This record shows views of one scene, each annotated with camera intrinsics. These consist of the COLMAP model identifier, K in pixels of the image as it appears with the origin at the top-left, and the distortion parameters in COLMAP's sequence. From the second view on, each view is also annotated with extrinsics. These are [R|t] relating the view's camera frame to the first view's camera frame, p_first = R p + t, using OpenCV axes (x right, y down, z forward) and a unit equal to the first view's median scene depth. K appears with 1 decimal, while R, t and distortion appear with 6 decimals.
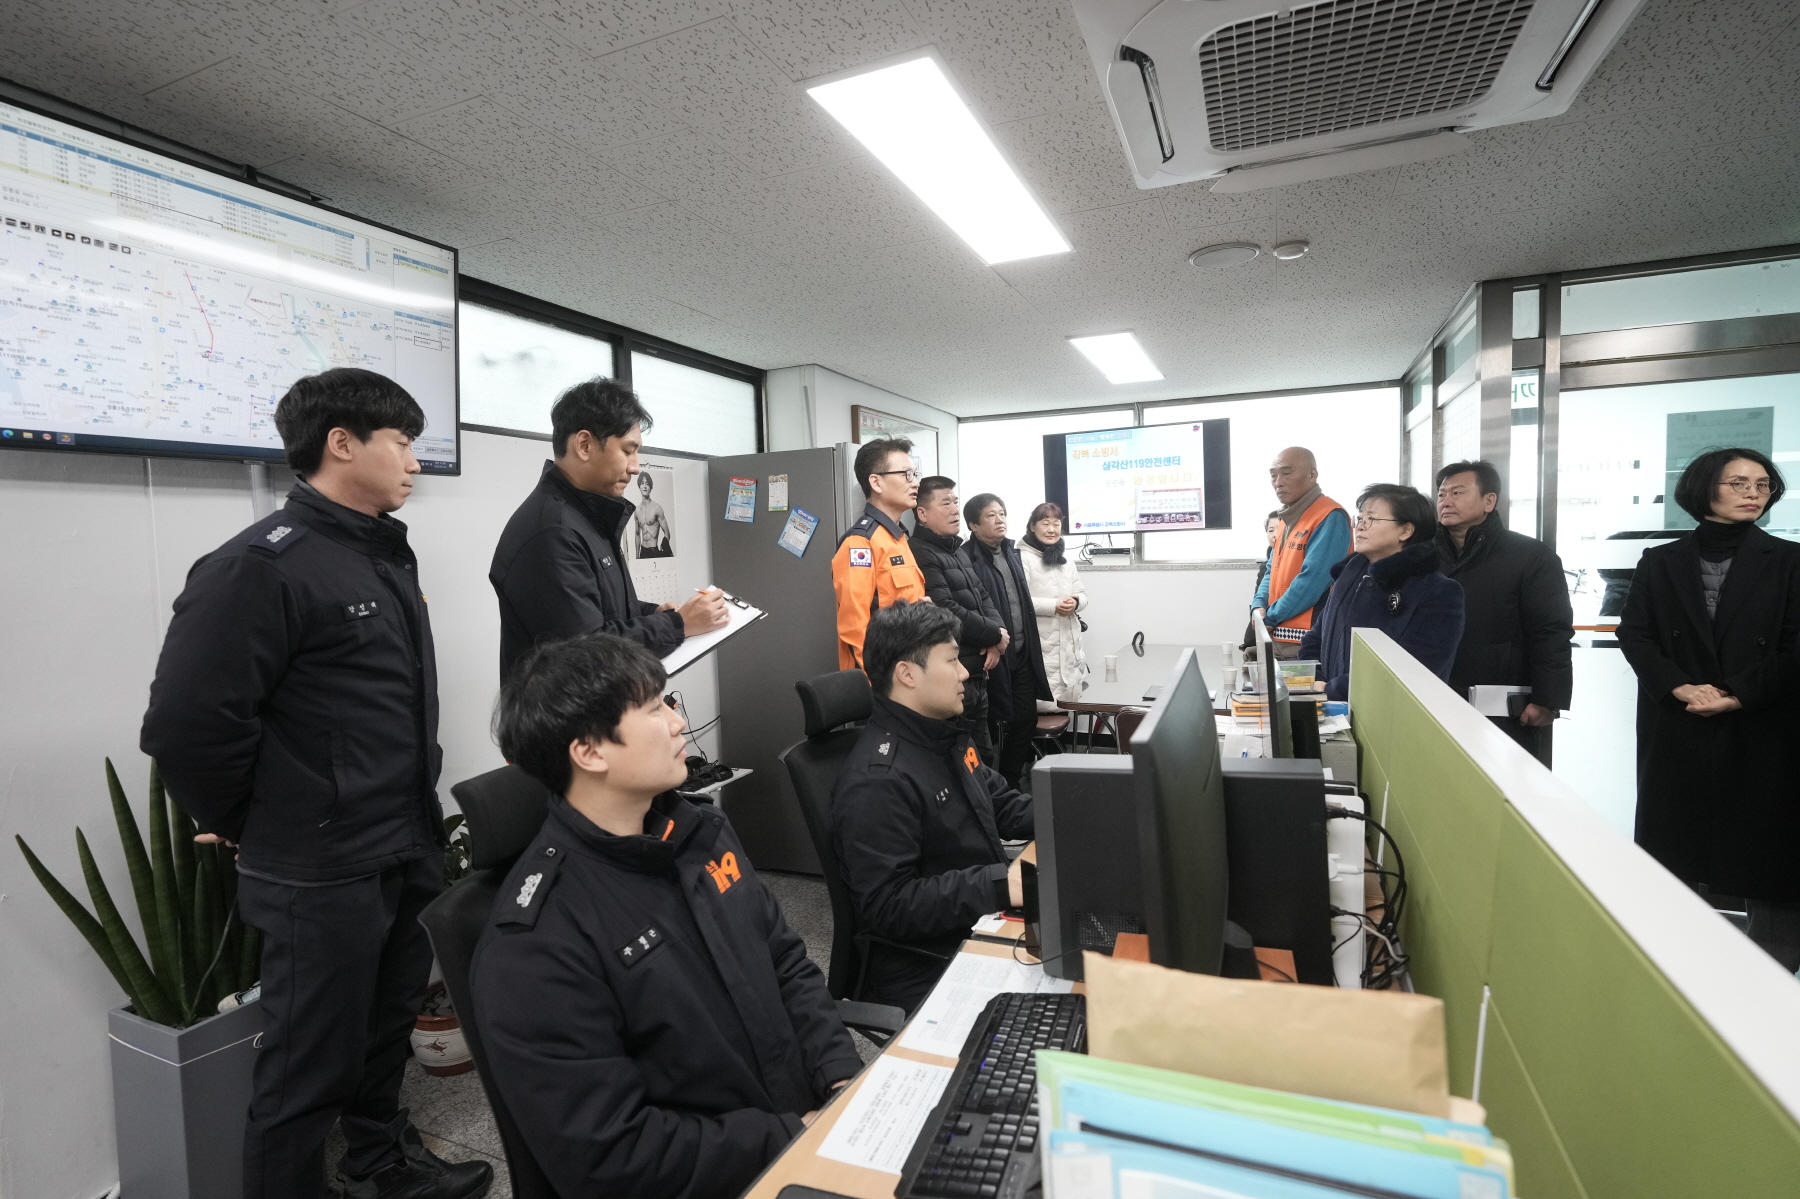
lens RADIAL K [[867.7, 0, 905.3], [0, 867.7, 597.8], [0, 0, 1]] dist [-0.002166, -0.000938]
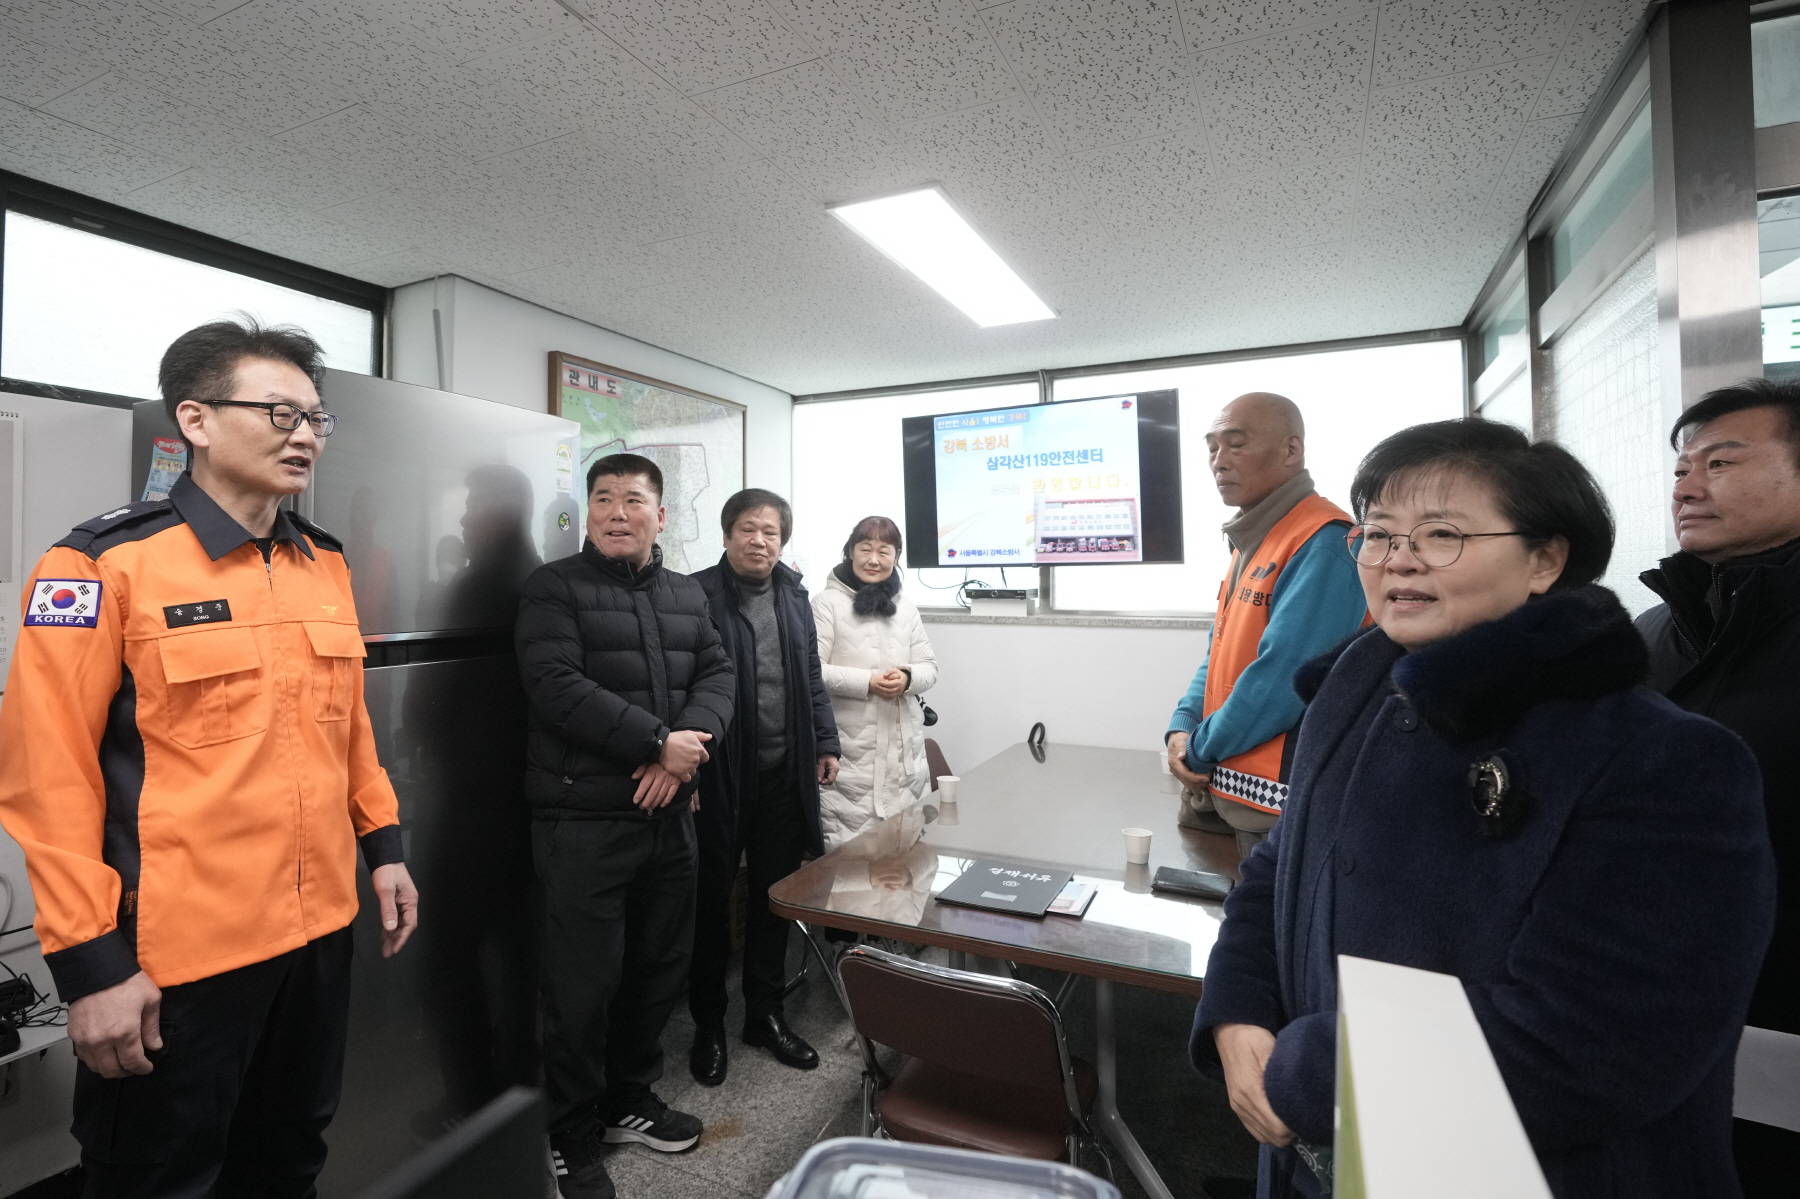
lens RADIAL K [[867.7, 0, 866.0], [0, 867.7, 573.0], [0, 0, 1]] dist [-0.002166, -0.000938]
pose [[0.997180, 0.022883, -0.071470, 0.192222], [-0.027573, 0.997481, -0.065350, -0.025054], [0.069794, 0.067136, 0.995300, 0.360140]]
